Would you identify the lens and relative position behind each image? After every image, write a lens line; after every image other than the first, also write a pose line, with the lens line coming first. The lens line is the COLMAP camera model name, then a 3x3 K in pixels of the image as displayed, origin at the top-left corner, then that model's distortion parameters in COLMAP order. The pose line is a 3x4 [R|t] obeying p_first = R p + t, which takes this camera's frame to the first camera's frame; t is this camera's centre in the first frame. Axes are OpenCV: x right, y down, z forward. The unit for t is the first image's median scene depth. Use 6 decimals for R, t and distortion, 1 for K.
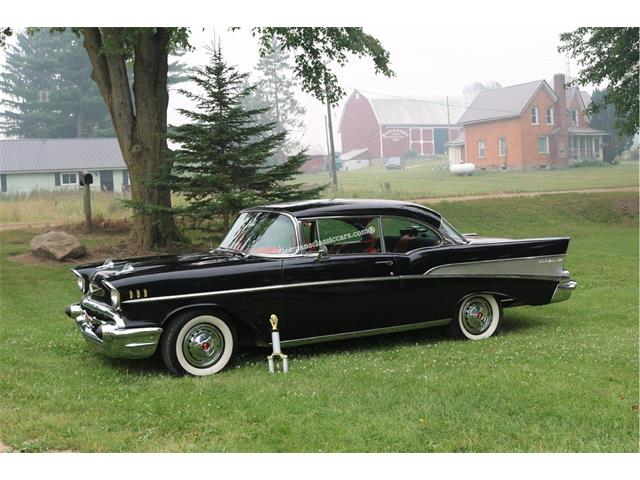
lens RADIAL K [[839.3, 0, 271.3], [0, 839.3, 239.7], [0, 0, 1]] dist [-0.138890, 0.046557]
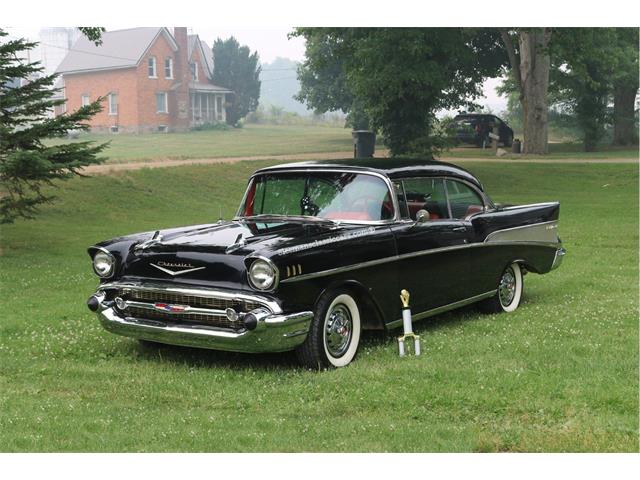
lens RADIAL K [[1029.2, 0, 320.3], [0, 1029.2, 259.8], [0, 0, 1]] dist [-0.058028, -0.017735]
pose [[0.871626, -0.033286, 0.489040, -0.239315], [0.013428, 0.998939, 0.044059, 0.004071], [-0.489988, -0.031837, 0.871148, 0.045170]]
